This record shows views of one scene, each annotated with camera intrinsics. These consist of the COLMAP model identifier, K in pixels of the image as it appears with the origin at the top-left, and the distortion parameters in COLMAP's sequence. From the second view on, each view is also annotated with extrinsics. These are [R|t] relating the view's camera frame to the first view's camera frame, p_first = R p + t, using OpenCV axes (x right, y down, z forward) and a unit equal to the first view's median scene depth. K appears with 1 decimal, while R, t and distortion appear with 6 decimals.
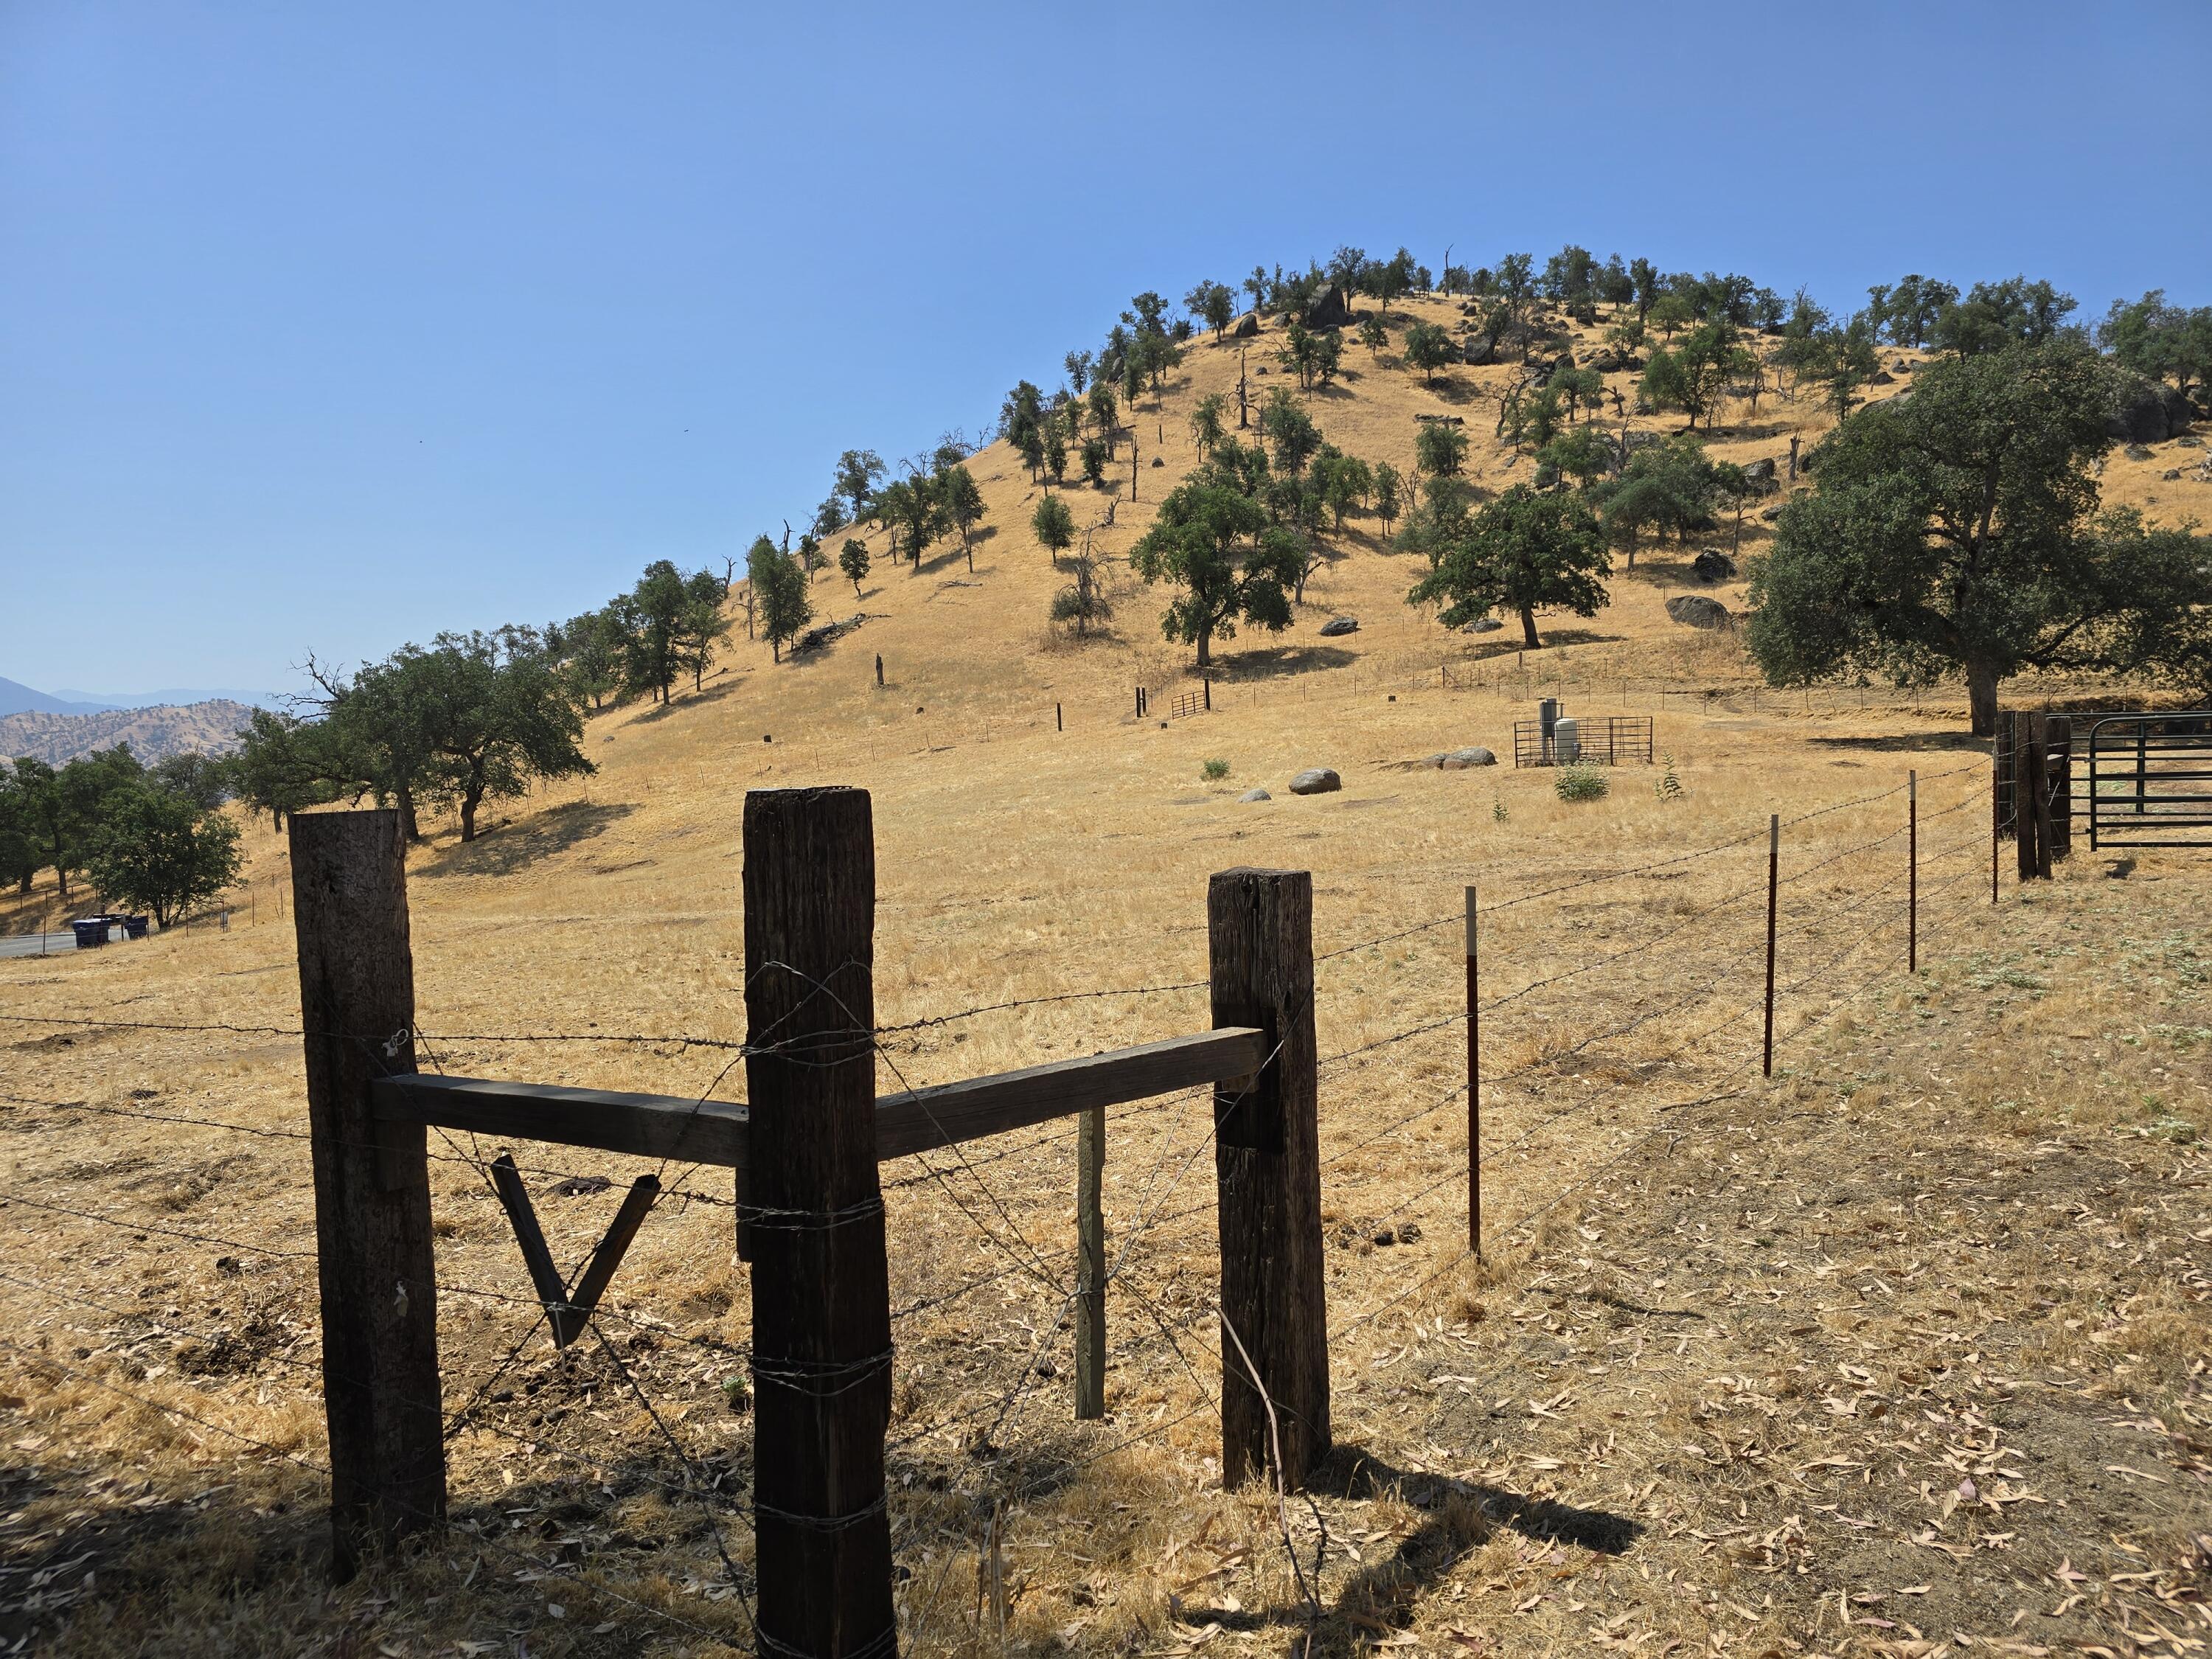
lens RADIAL K [[1472.0, 0, 1124.6], [0, 1472.0, 859.0], [0, 0, 1]] dist [0.056654, -0.047307]
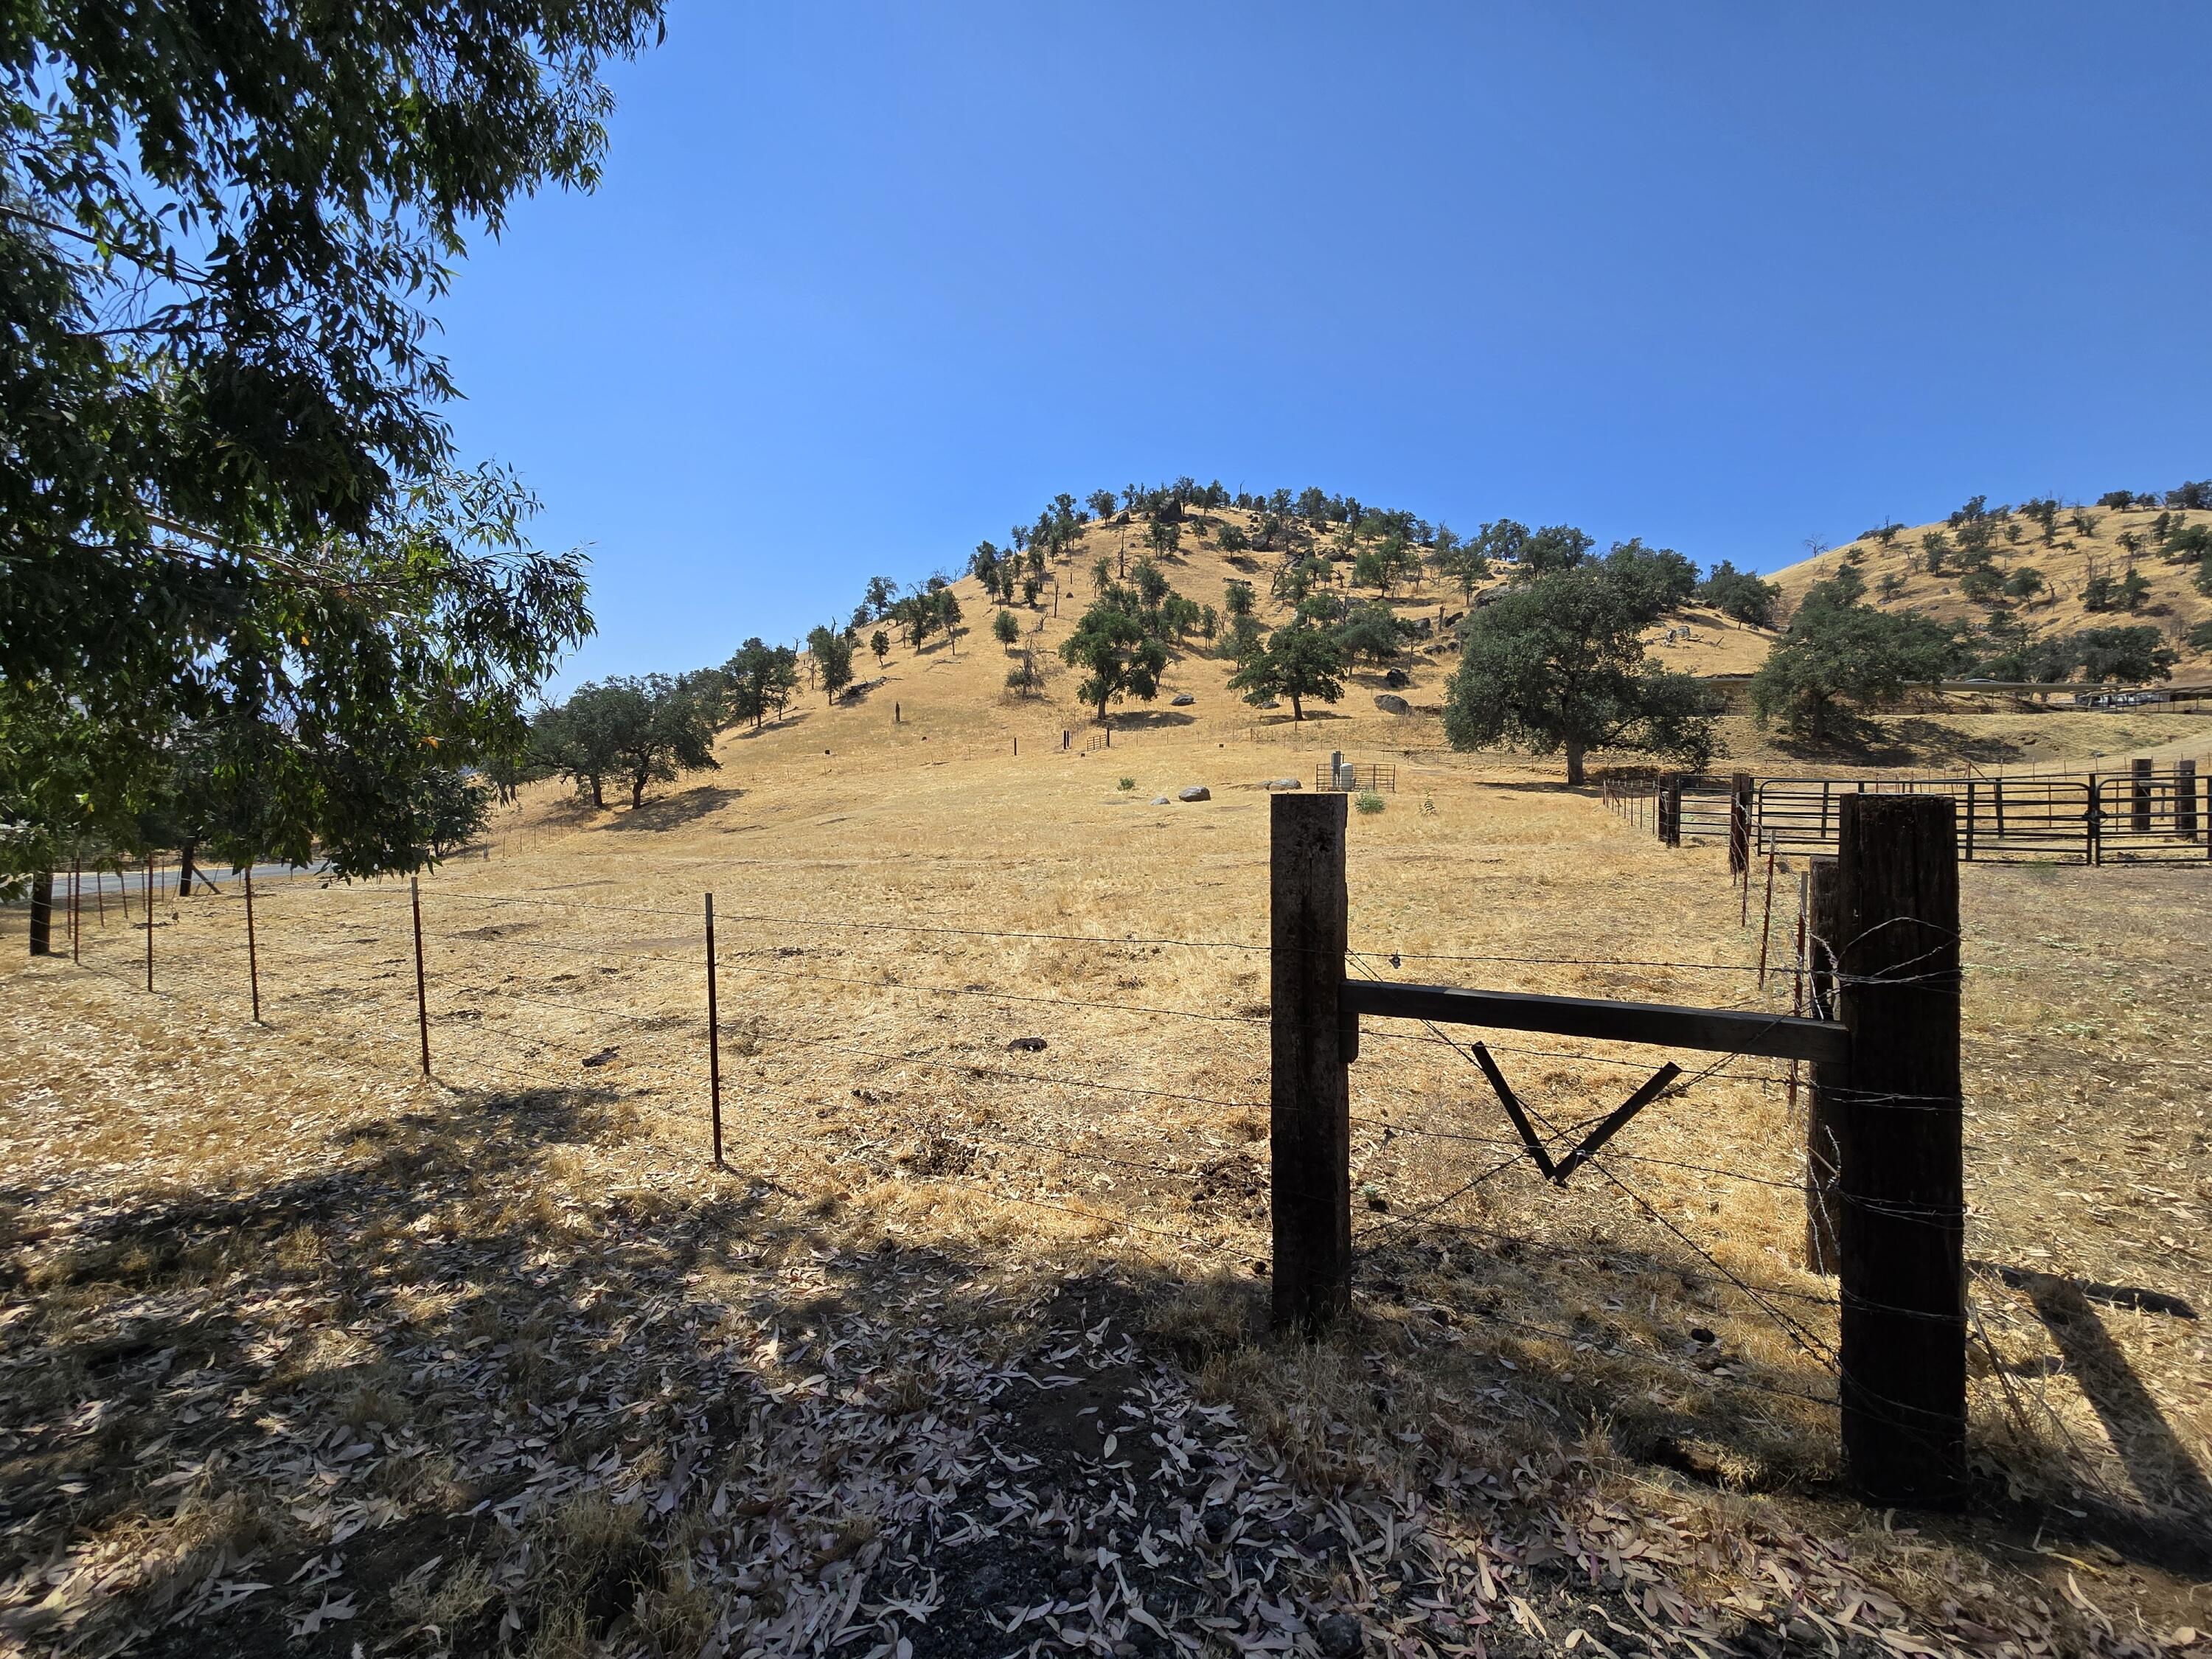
lens RADIAL K [[906.3, 0, 1105.8], [0, 906.3, 810.0], [0, 0, 1]] dist [-0.007248, 0.001471]
pose [[0.995149, 0.042743, 0.088611, -0.018658], [-0.039997, 0.998670, -0.032537, 0.000469], [-0.089884, 0.028835, 0.995535, 0.003601]]
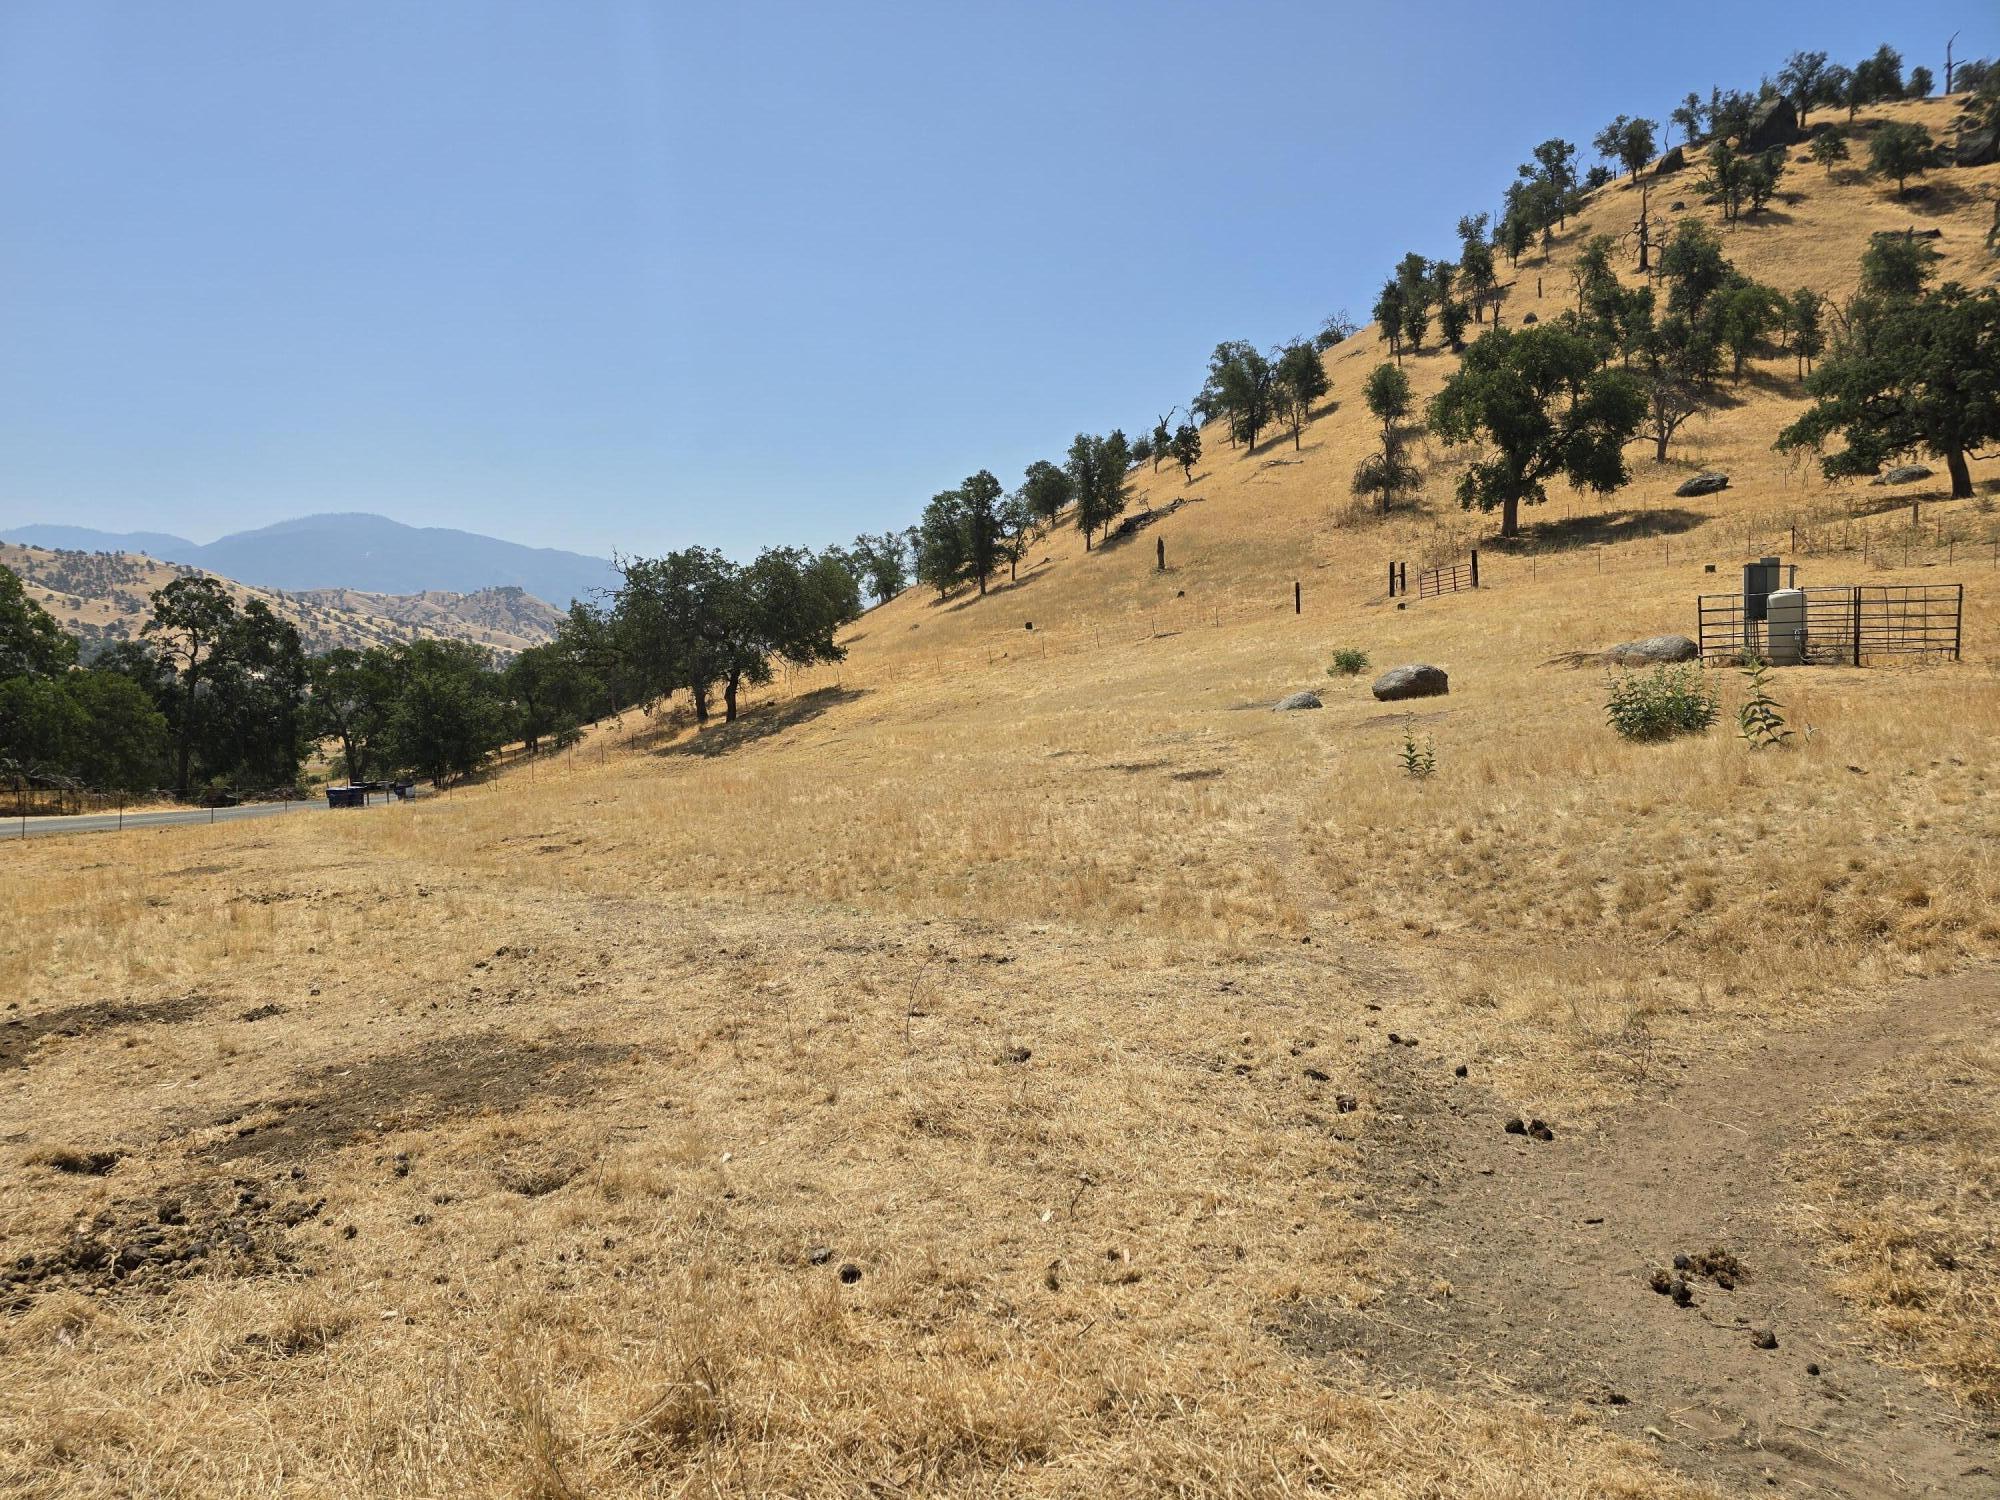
lens RADIAL K [[1330.9, 0, 977.7], [0, 1330.9, 771.0], [0, 0, 1]] dist [0.056654, -0.047307]
pose [[0.913470, 0.039176, -0.405017, 0.067235], [-0.027242, 0.999009, 0.035191, -0.008734], [0.405994, -0.021113, 0.913632, 0.102196]]
